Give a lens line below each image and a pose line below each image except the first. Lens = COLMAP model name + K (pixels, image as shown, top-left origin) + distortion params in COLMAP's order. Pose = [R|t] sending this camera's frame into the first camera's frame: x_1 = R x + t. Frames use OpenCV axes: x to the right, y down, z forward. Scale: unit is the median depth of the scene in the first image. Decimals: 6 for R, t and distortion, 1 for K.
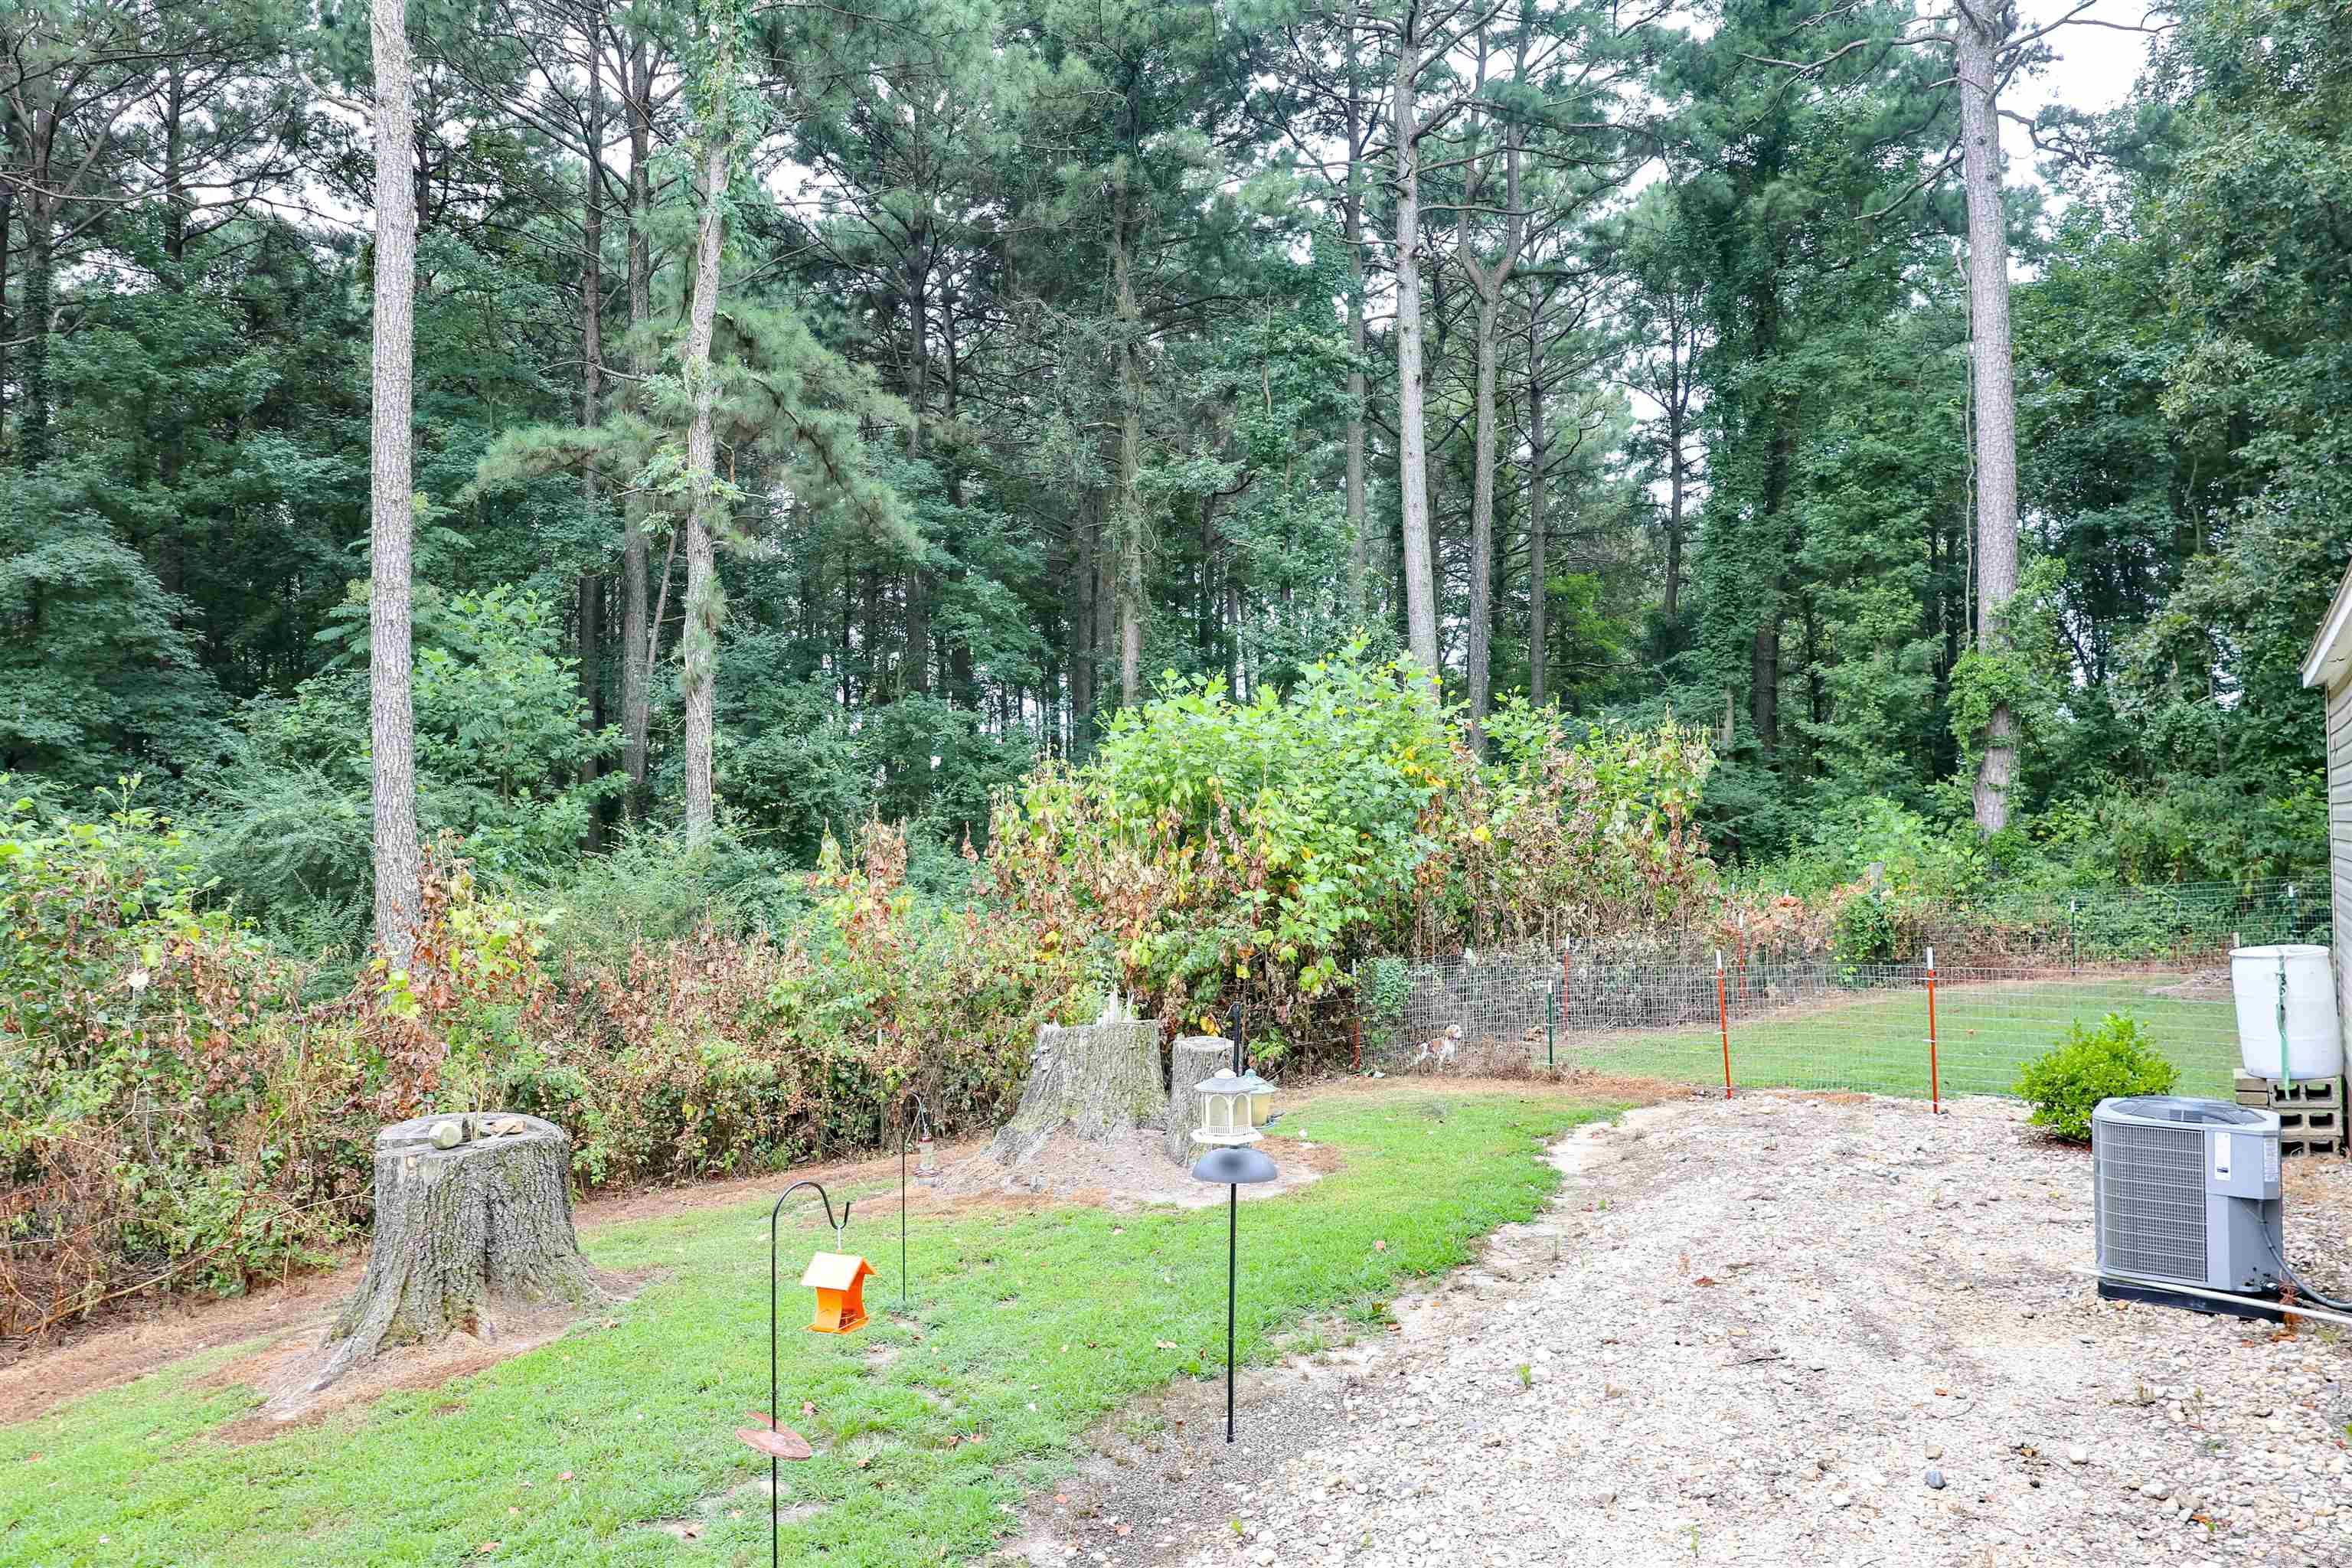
lens RADIAL K [[1648.3, 0, 1176.0], [0, 1648.3, 784.0], [0, 0, 1]] dist [-0.005074, 0.012530]
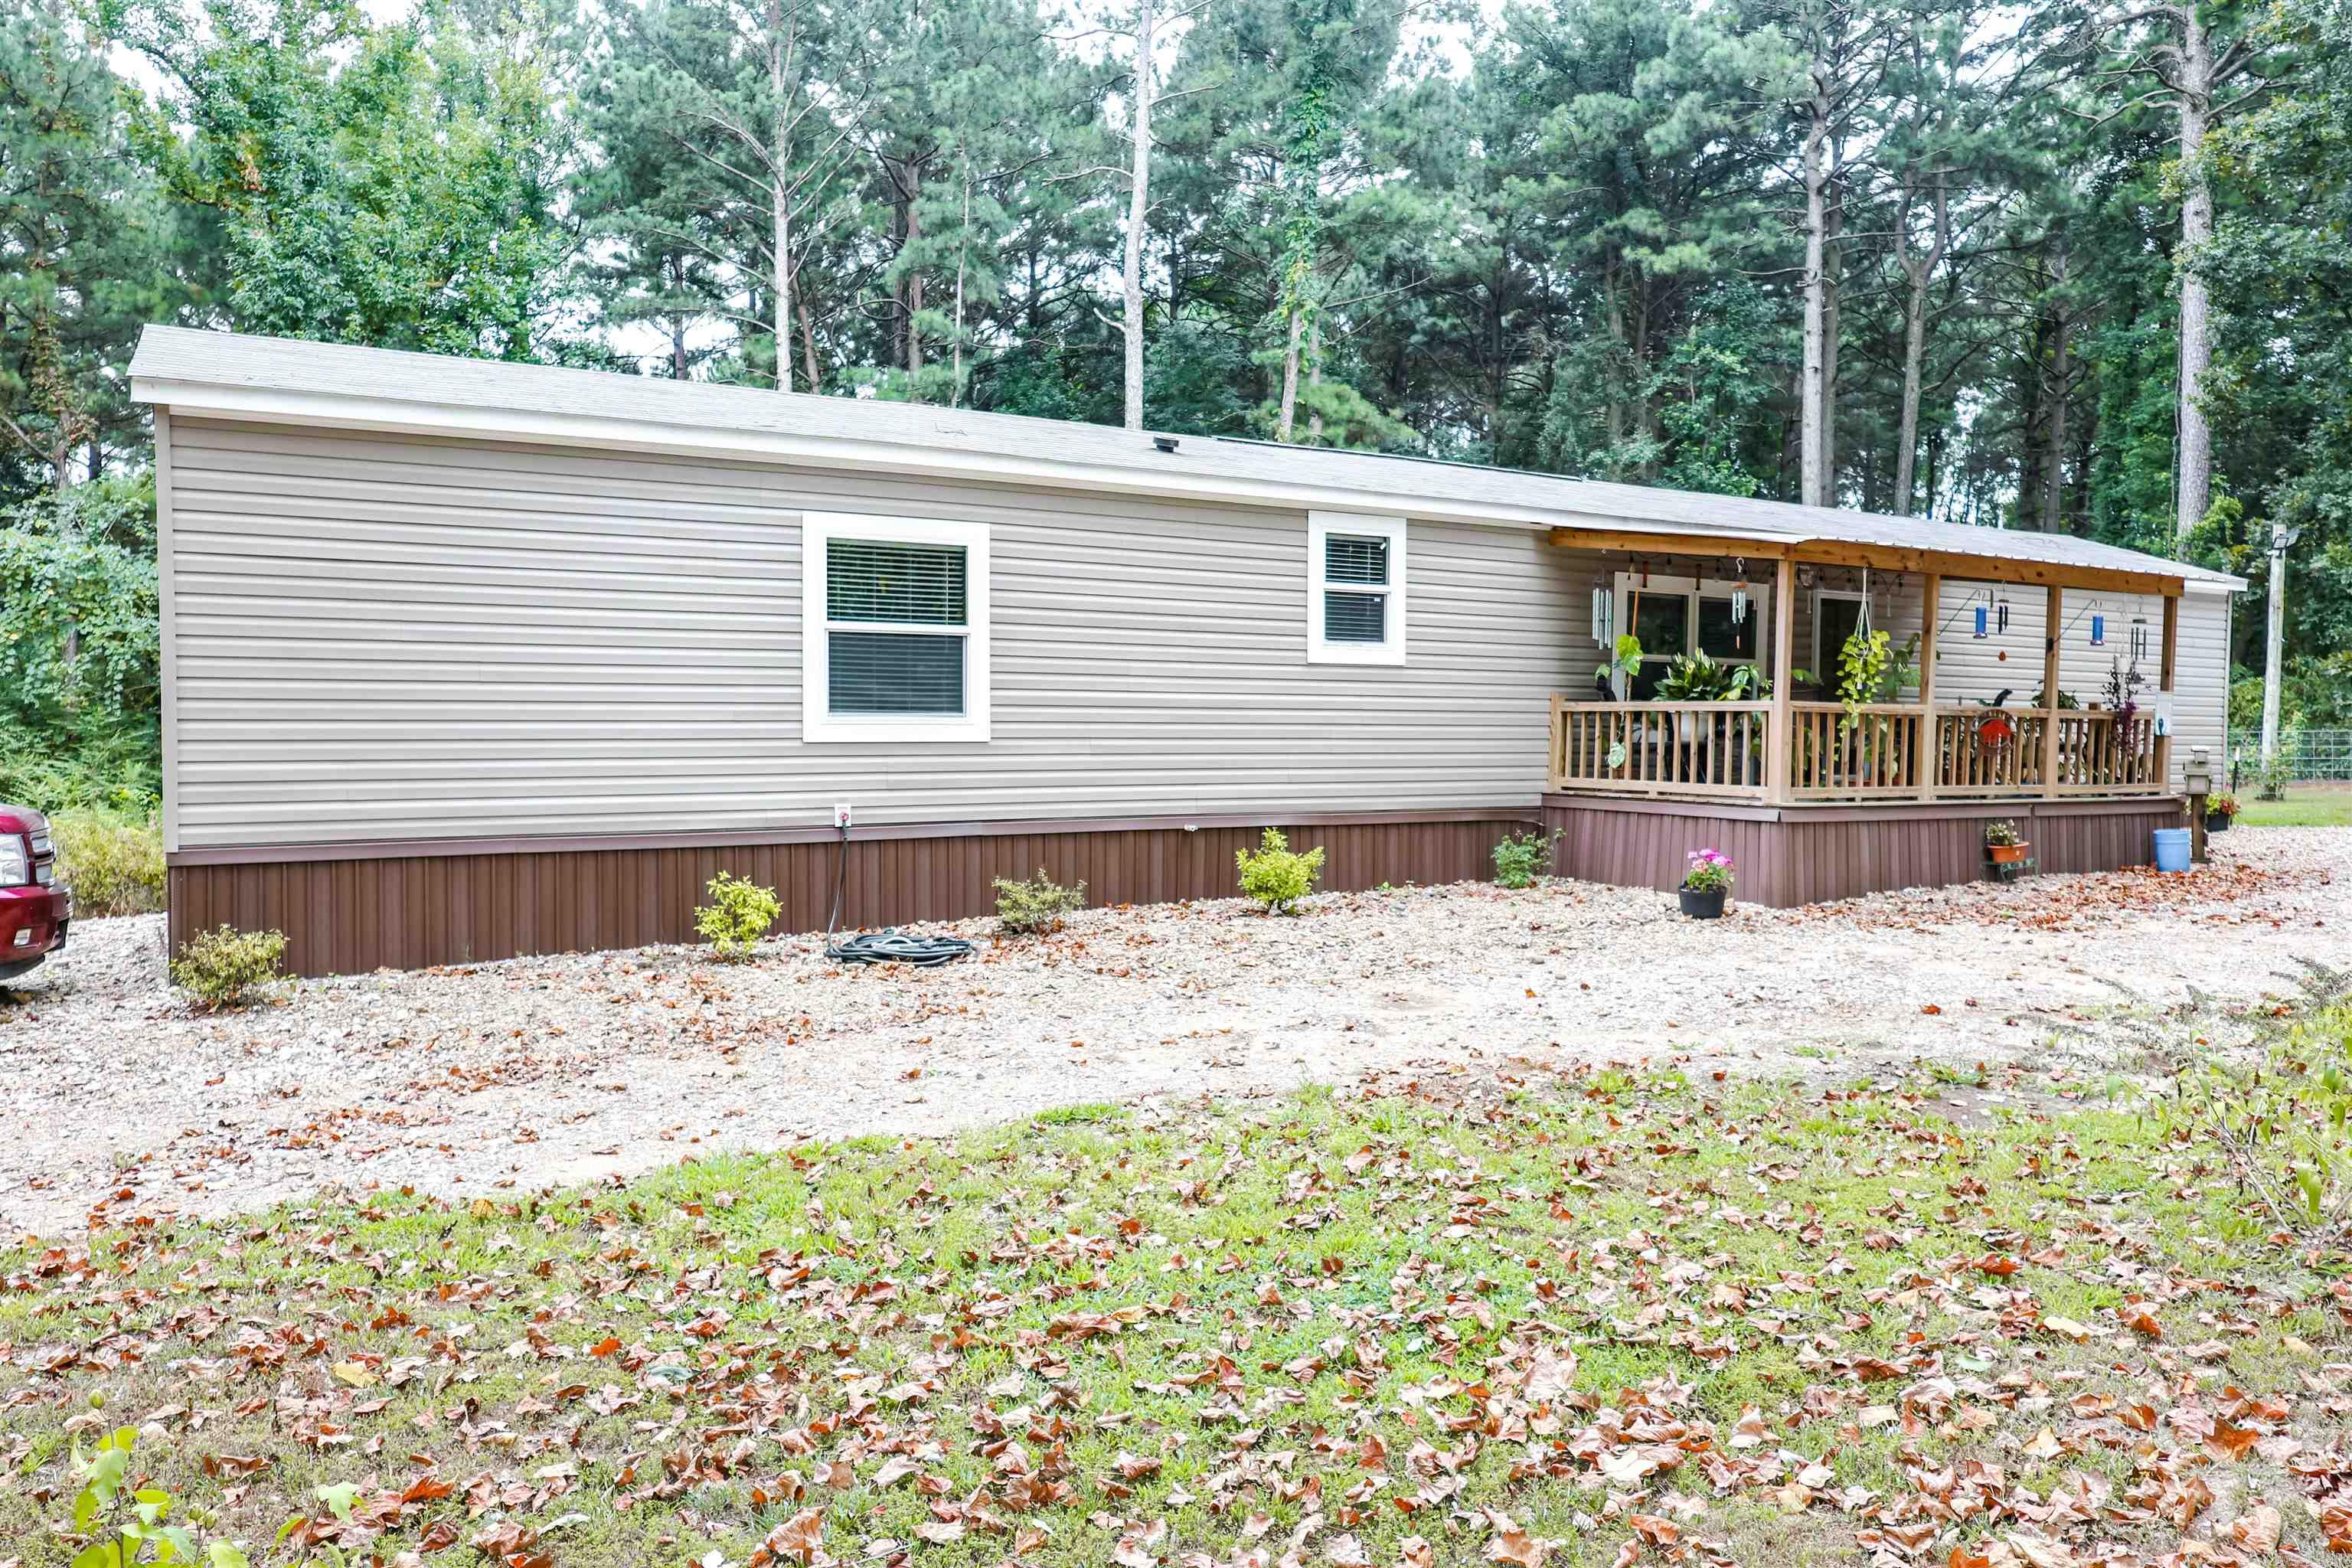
lens RADIAL K [[1648.3, 0, 1176.0], [0, 1648.3, 784.0], [0, 0, 1]] dist [-0.005074, 0.012530]
pose [[0.901488, 0.035500, -0.431345, 0.284241], [-0.005112, 0.997434, 0.071406, 0.003668], [0.432774, -0.062166, 0.899357, -0.508514]]
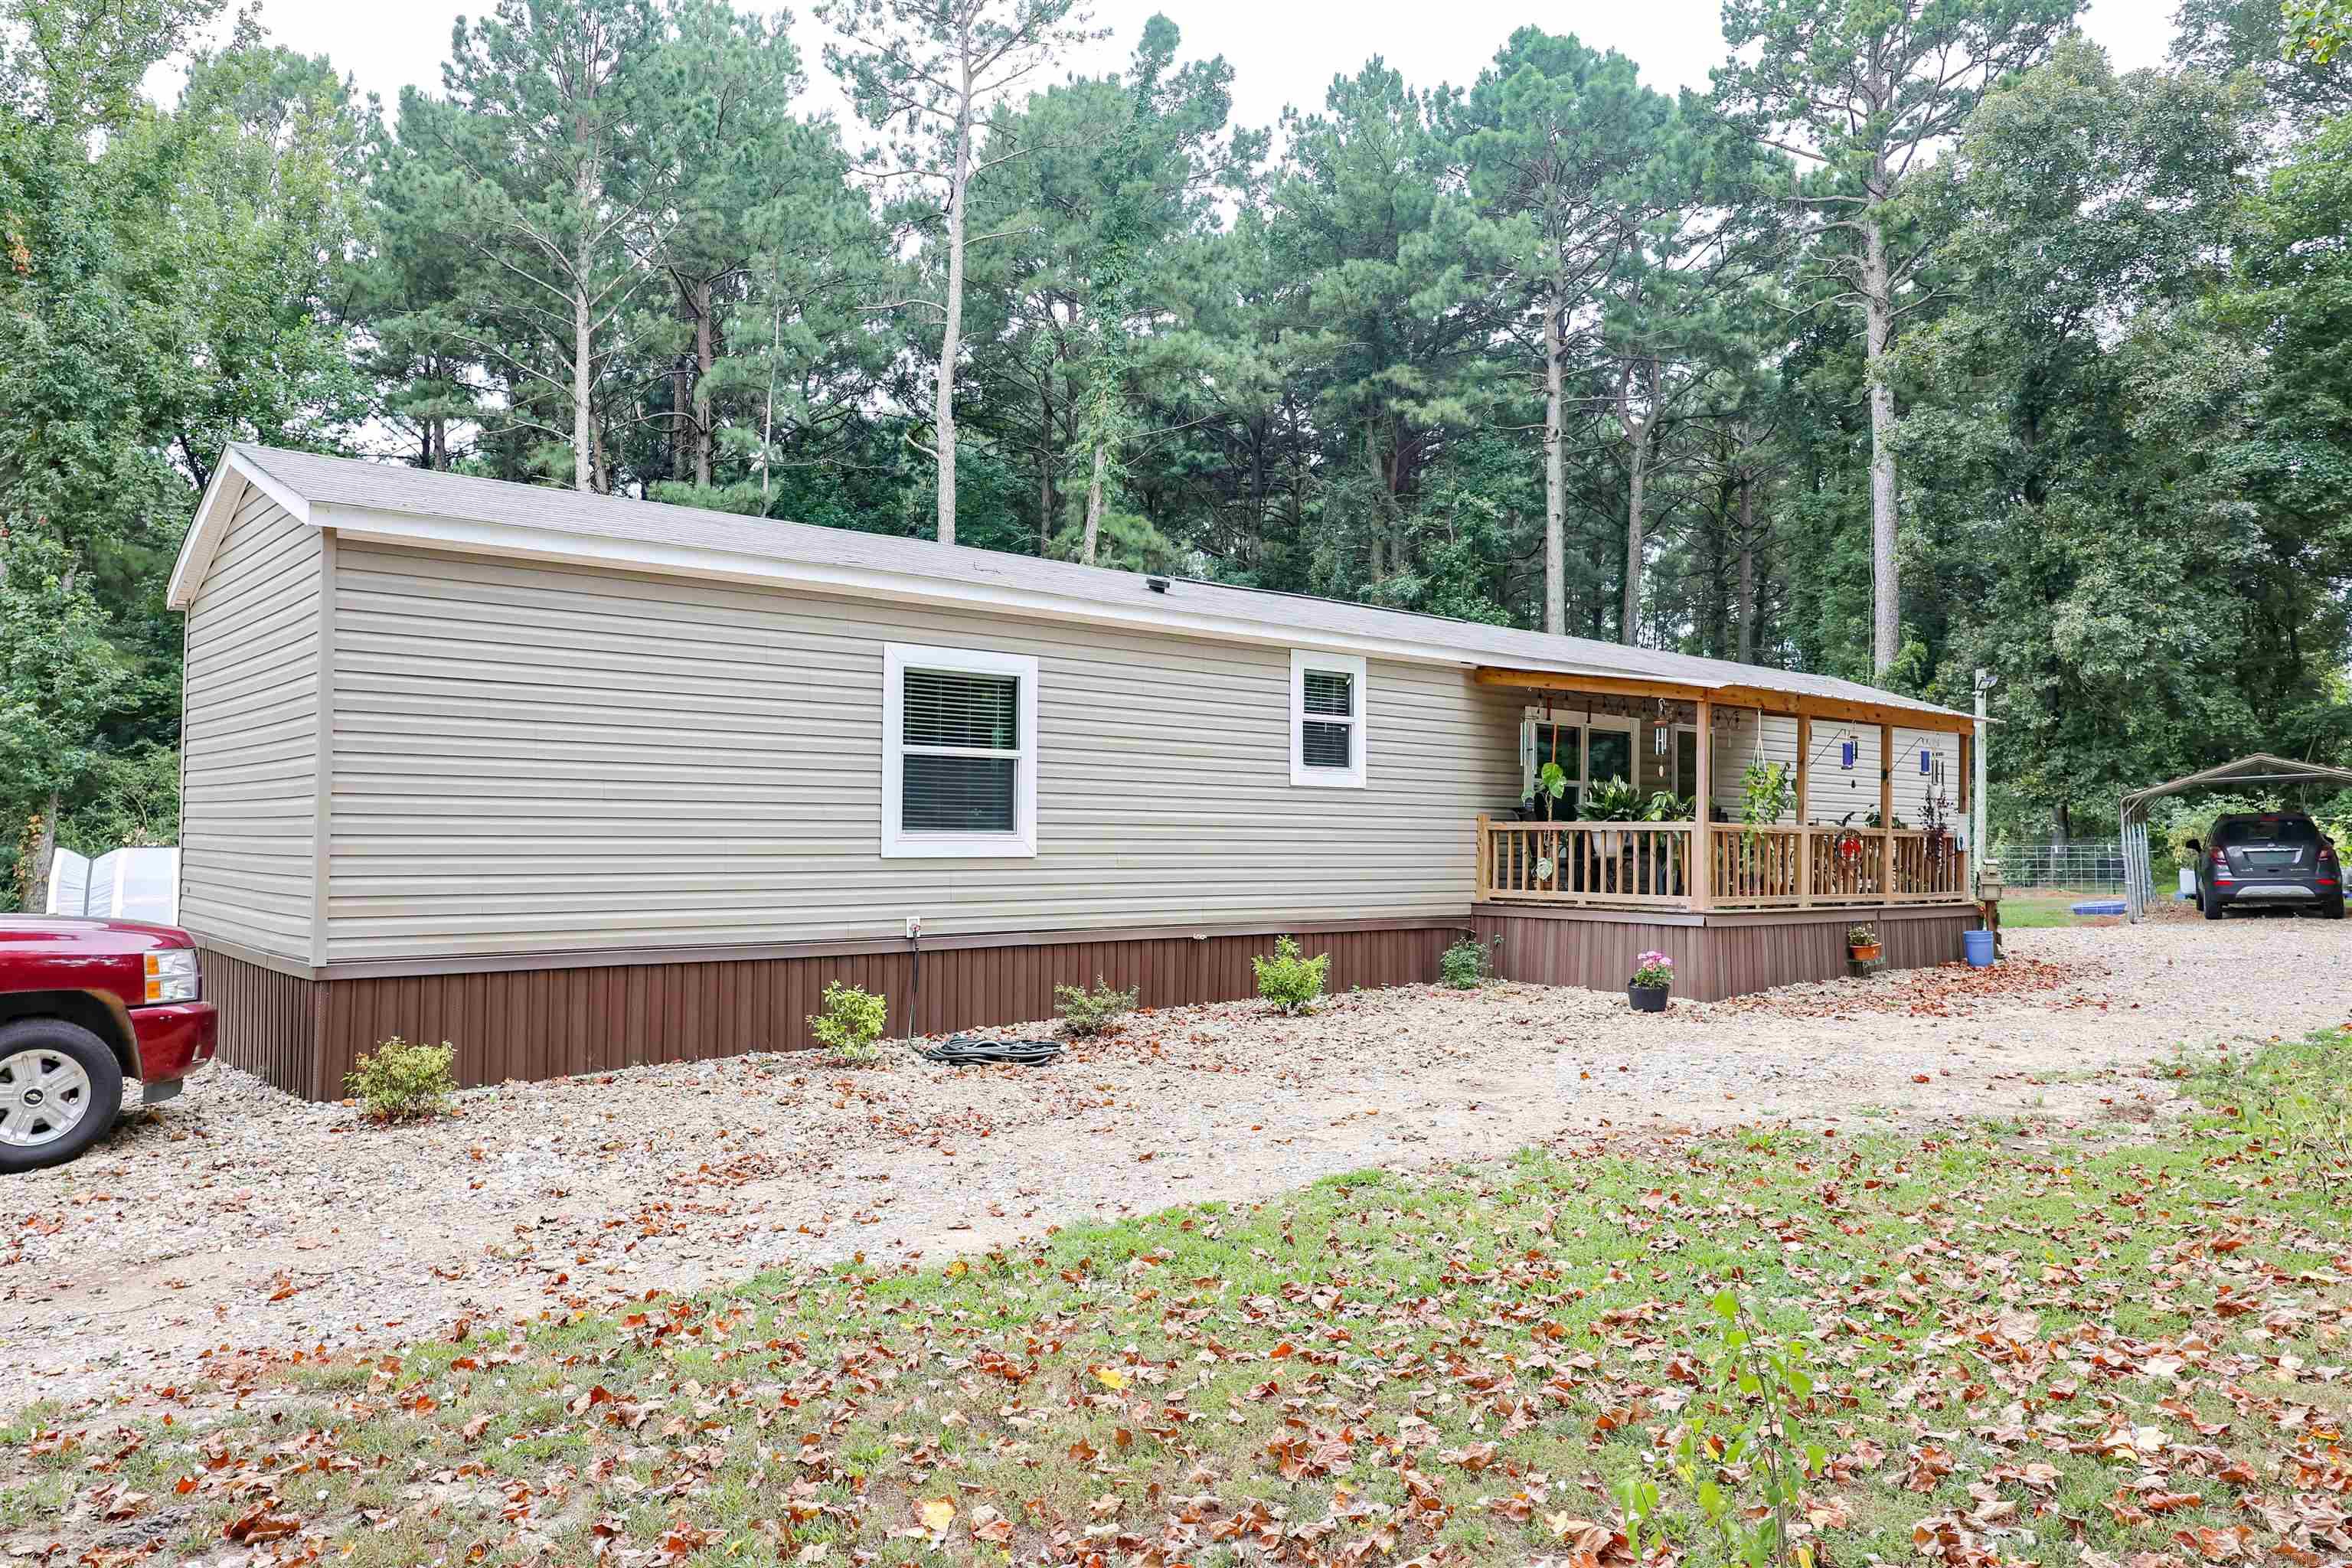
lens RADIAL K [[1648.3, 0, 1176.0], [0, 1648.3, 784.0], [0, 0, 1]] dist [-0.005074, 0.012530]
pose [[0.964704, 0.013033, -0.263015, 0.220100], [-0.013150, 0.999913, 0.001315, 0.001966], [0.263009, 0.002190, 0.964791, -0.572317]]
